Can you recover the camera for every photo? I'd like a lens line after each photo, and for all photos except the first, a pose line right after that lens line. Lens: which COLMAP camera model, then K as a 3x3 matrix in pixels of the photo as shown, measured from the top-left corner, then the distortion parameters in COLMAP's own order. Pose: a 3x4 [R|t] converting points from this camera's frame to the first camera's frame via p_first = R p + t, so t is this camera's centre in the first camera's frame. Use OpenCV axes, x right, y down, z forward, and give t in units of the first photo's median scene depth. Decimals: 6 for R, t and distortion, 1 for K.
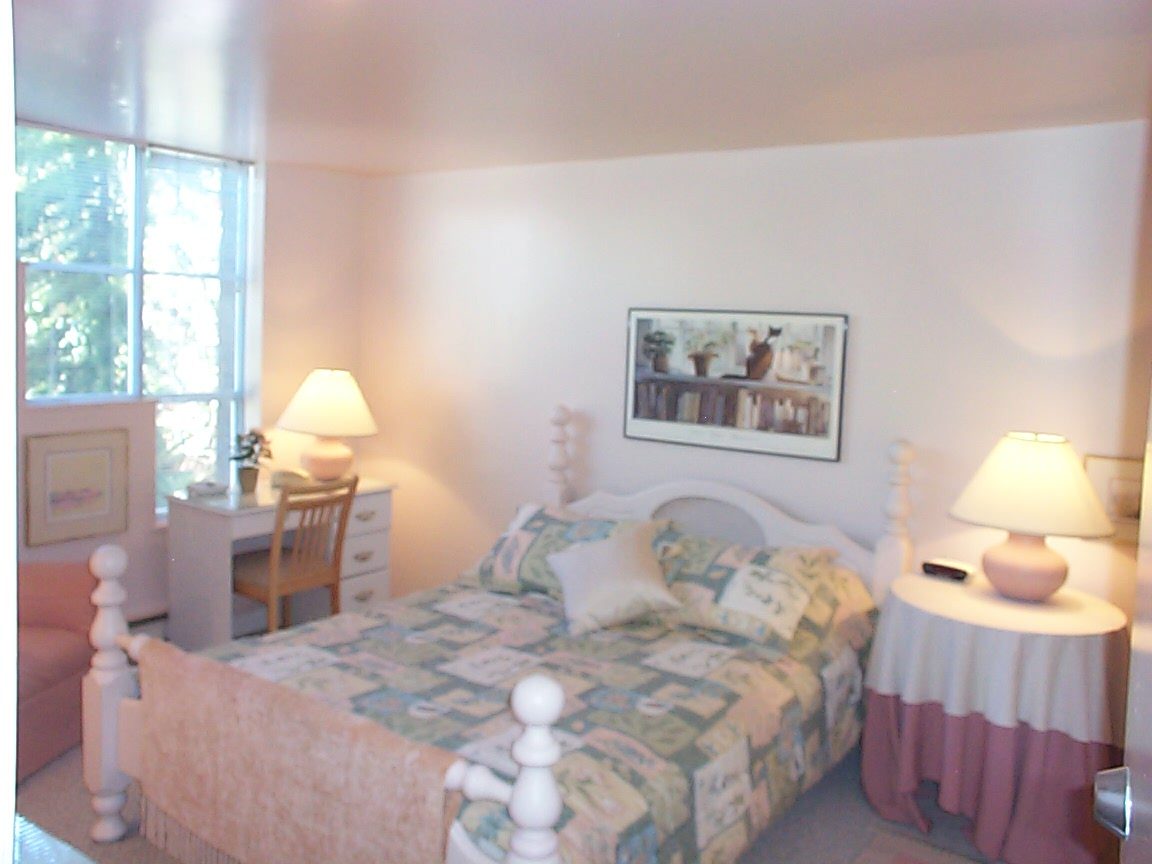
lens RADIAL K [[991.4, 0, 576.0], [0, 991.4, 432.0], [0, 0, 1]] dist [-0.001252, 0.000512]
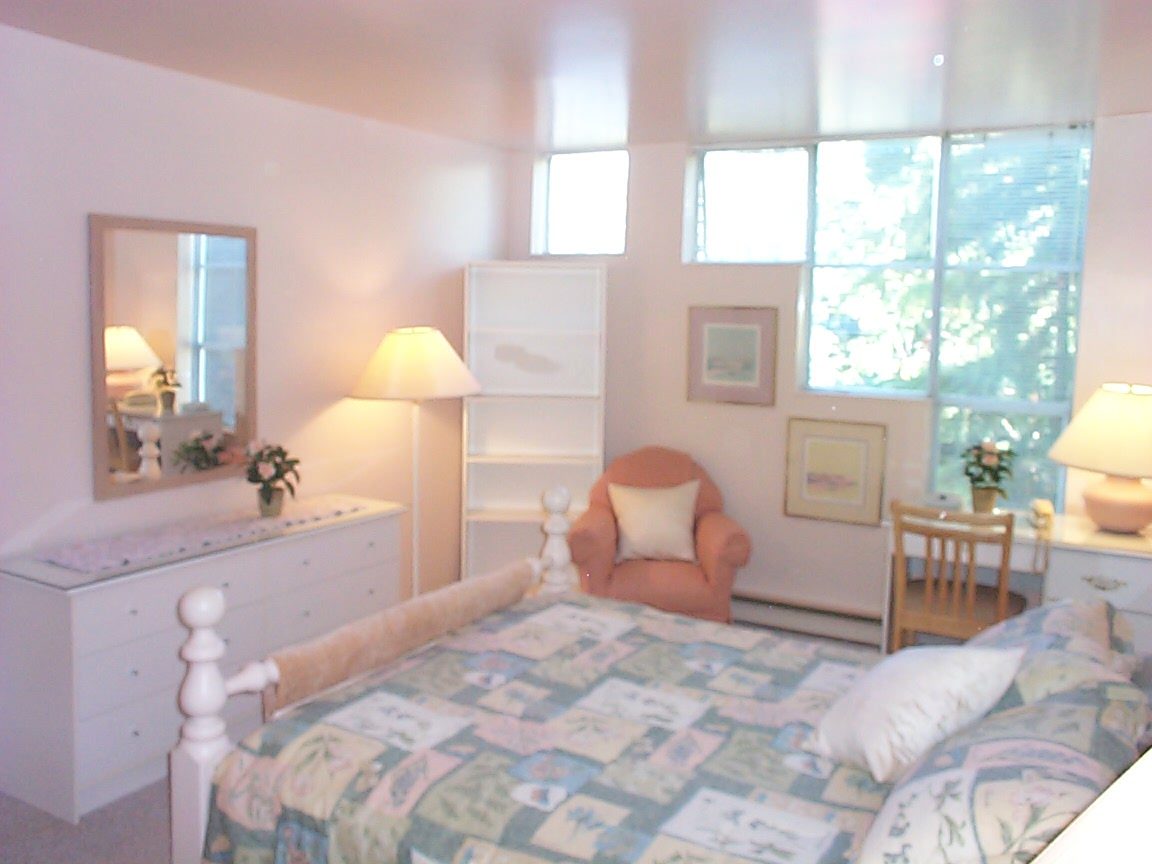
lens RADIAL K [[1019.7, 0, 576.0], [0, 1019.7, 432.0], [0, 0, 1]] dist [-0.003412, -0.000344]
pose [[0.075214, 0.091746, -0.992938, 0.709215], [-0.128044, 0.988404, 0.081628, -0.052853], [0.988912, 0.121000, 0.086089, 0.801611]]
